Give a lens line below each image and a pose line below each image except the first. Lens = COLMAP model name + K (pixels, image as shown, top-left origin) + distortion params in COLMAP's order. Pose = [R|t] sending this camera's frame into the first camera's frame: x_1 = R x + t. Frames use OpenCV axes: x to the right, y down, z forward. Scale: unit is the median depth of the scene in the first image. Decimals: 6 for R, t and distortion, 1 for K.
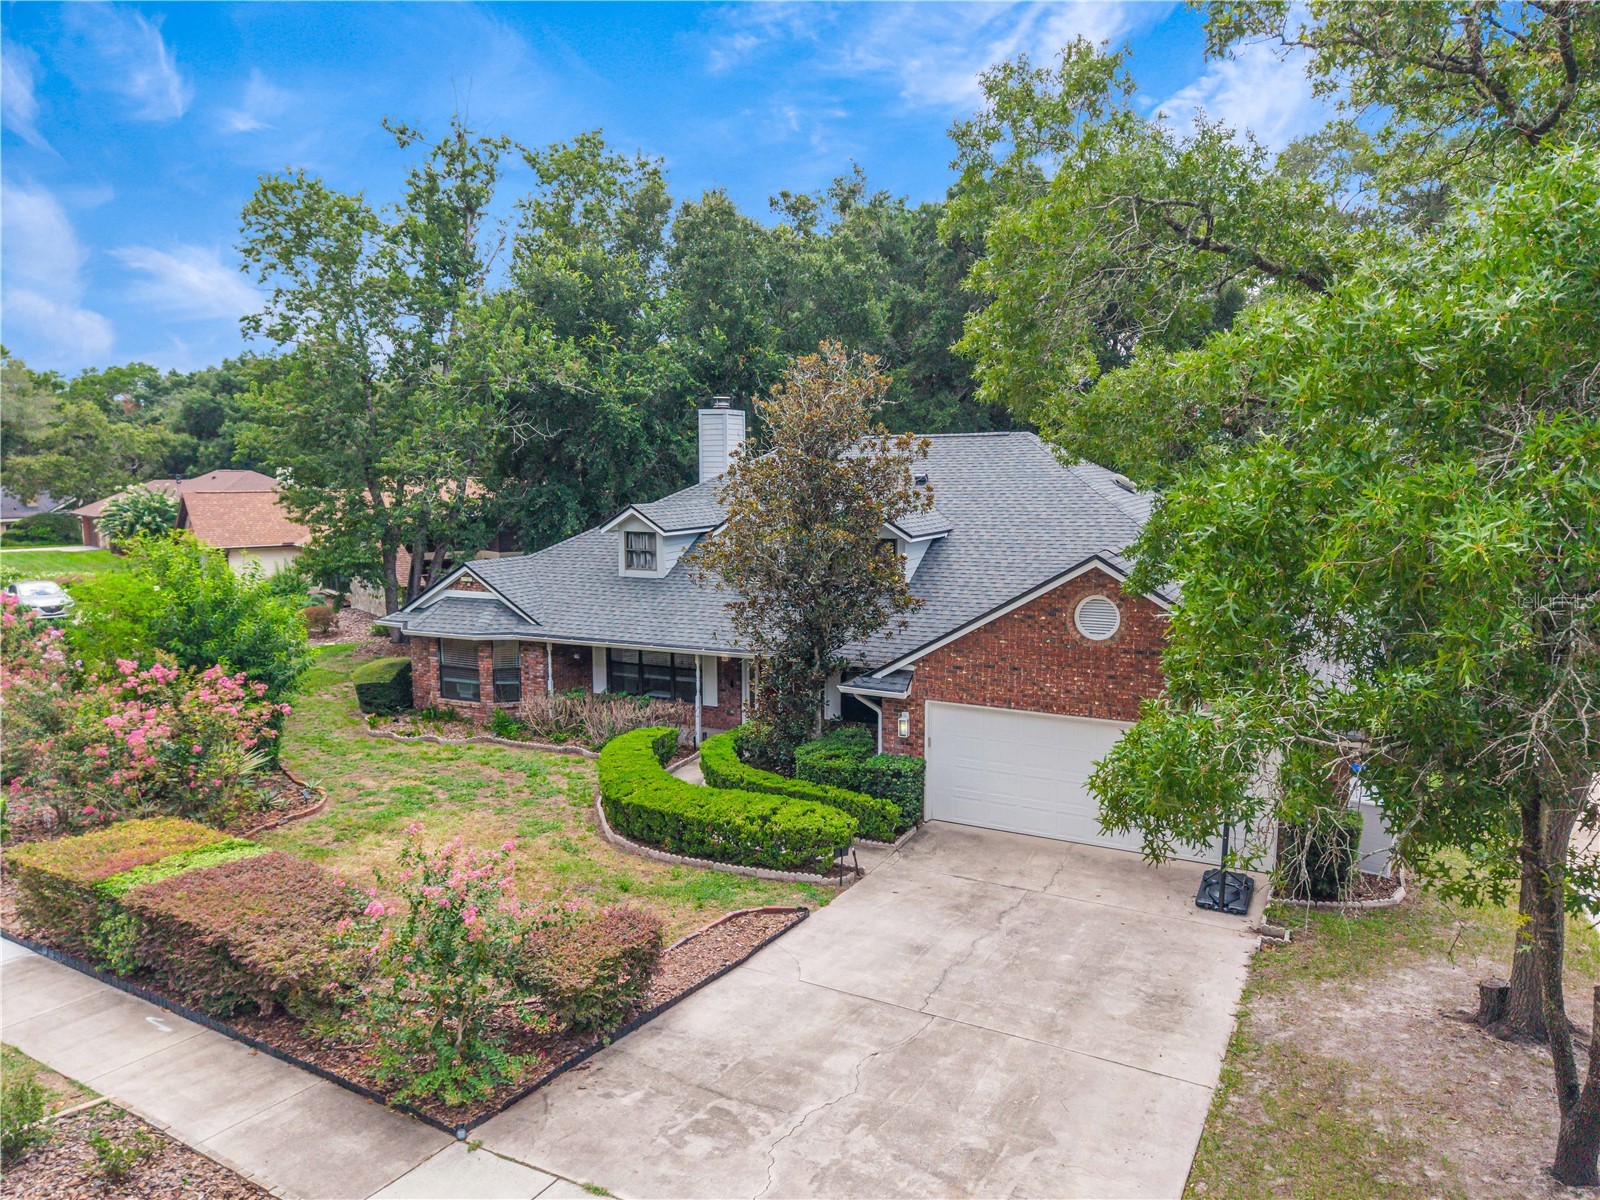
lens RADIAL K [[1122.7, 0, 800.0], [0, 1122.7, 600.0], [0, 0, 1]] dist [0.057216, 0.001637]
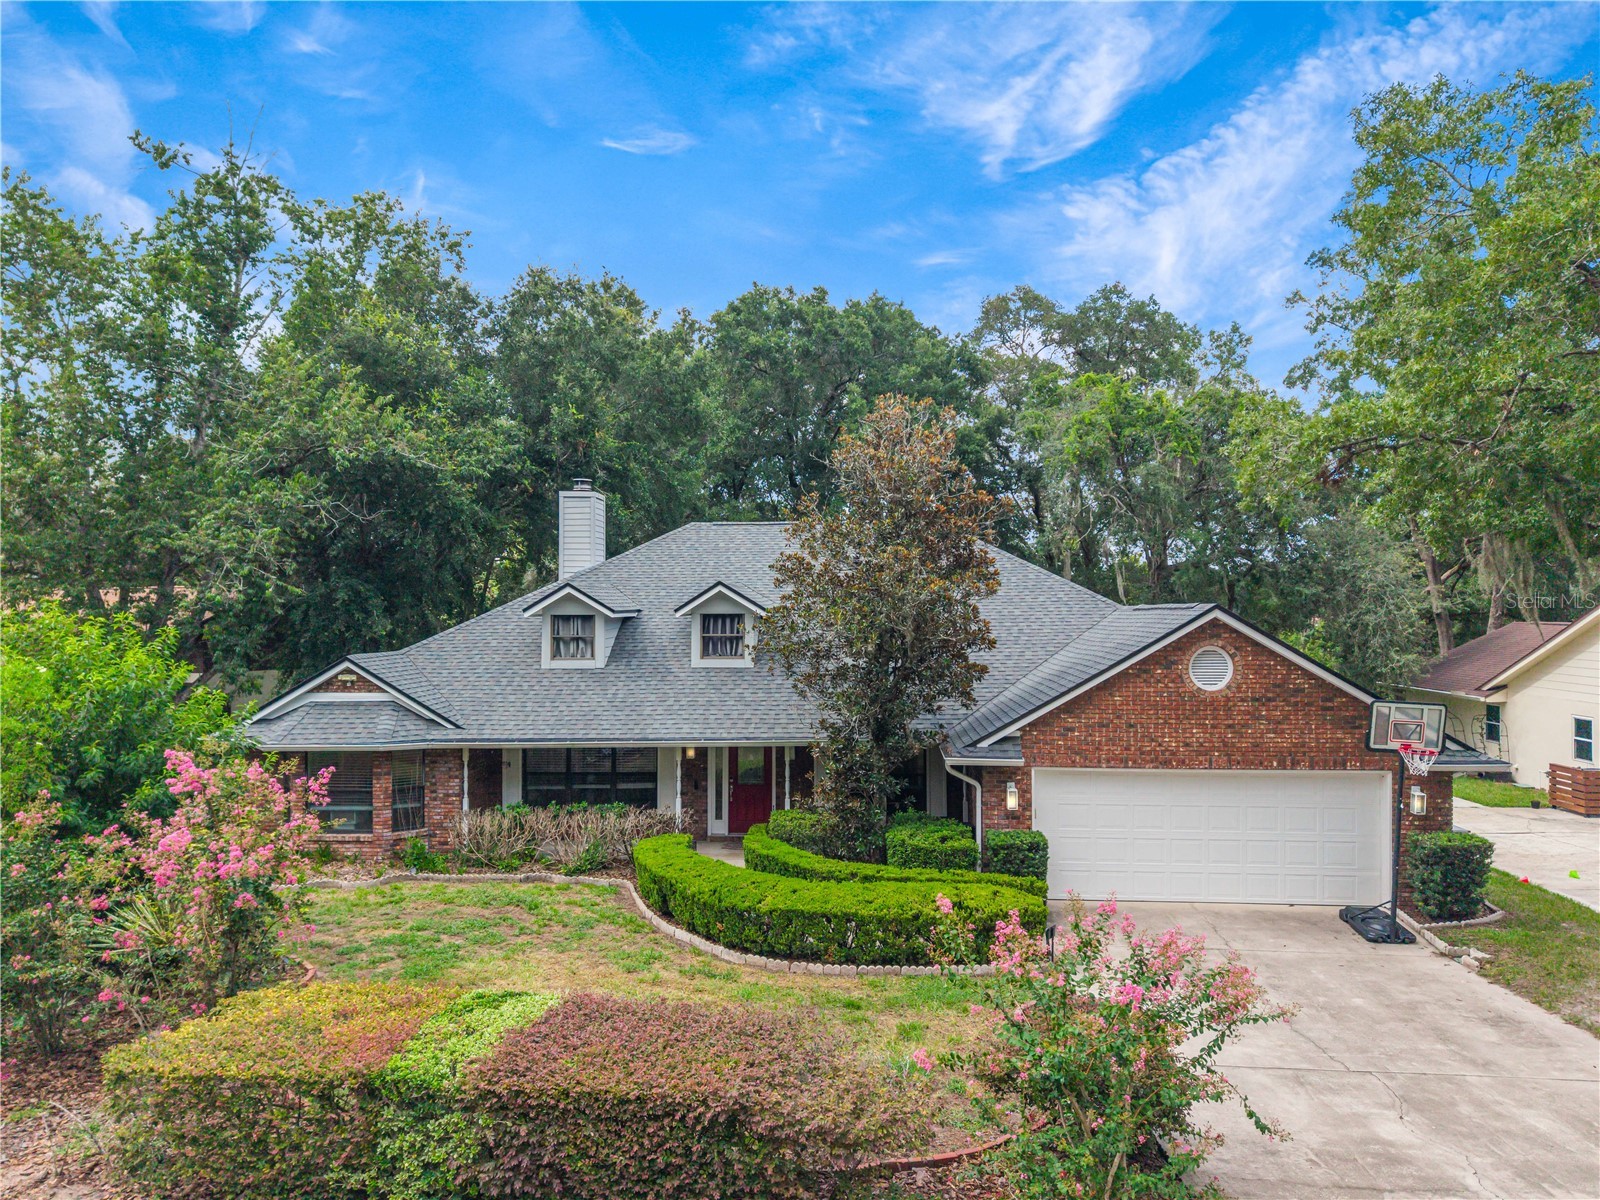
lens RADIAL K [[1108.8, 0, 830.0], [0, 1108.8, 576.7], [0, 0, 1]] dist [0.058278, -0.082387]
pose [[0.914407, 0.009809, 0.404677, -0.355457], [0.049678, 0.989430, -0.136237, 0.041677], [-0.401736, 0.144680, 0.904254, 0.169892]]
